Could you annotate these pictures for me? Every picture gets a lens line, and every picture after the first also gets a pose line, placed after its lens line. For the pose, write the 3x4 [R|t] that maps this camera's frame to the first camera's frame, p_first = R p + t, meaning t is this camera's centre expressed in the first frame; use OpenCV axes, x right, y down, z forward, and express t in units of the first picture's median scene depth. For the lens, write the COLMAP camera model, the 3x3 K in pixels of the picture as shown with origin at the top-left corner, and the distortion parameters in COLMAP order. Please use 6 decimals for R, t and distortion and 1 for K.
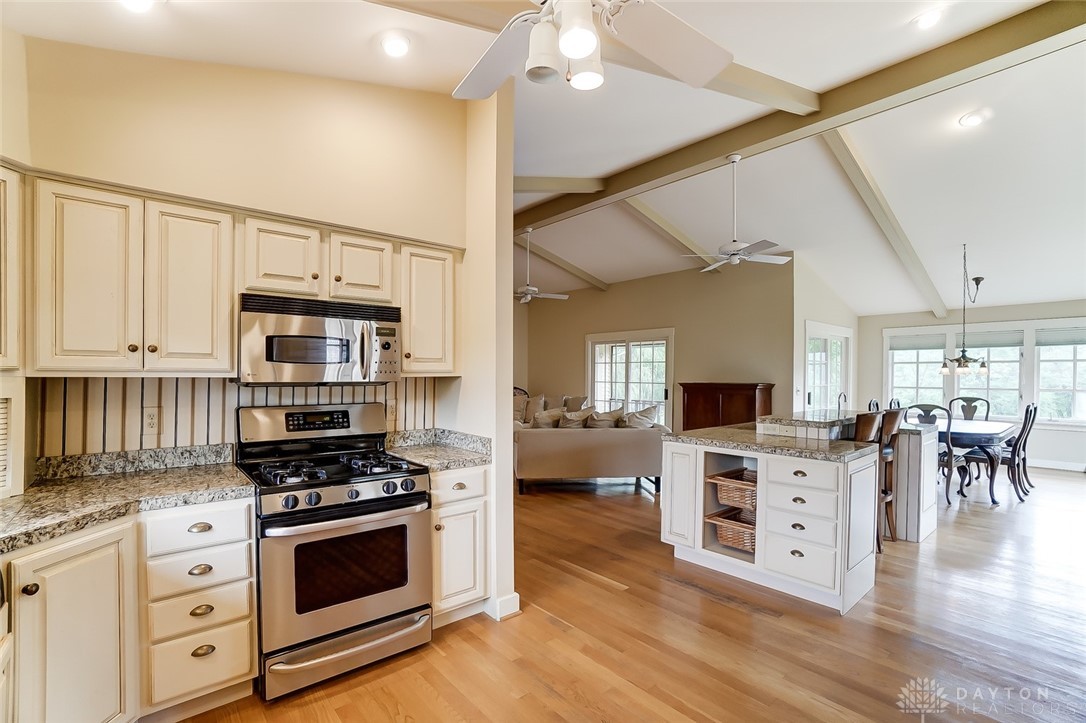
lens RADIAL K [[490.5, 0, 540.3], [0, 490.5, 369.1], [0, 0, 1]] dist [-0.071670, 0.029545]
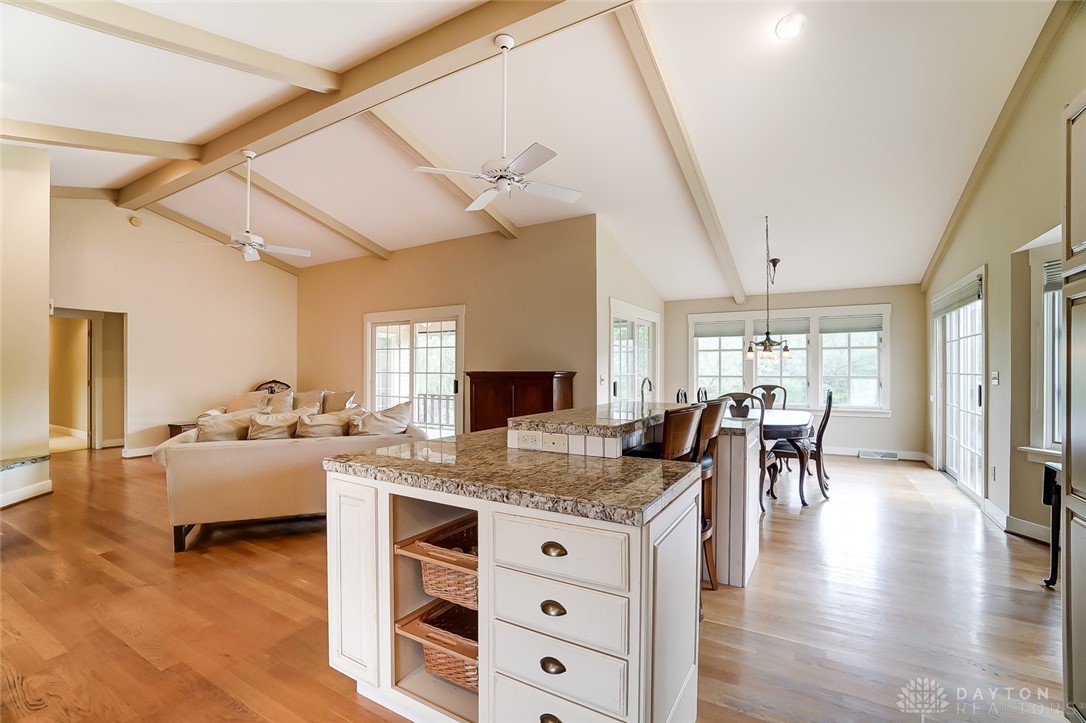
lens RADIAL K [[473.5, 0, 542.5], [0, 473.5, 346.5], [0, 0, 1]] dist [-0.037999, 0.000037]
pose [[0.944748, 0.013194, 0.327530, 0.198919], [-0.000061, 0.999197, -0.040075, 0.023897], [-0.327796, 0.037841, 0.943990, 0.301275]]
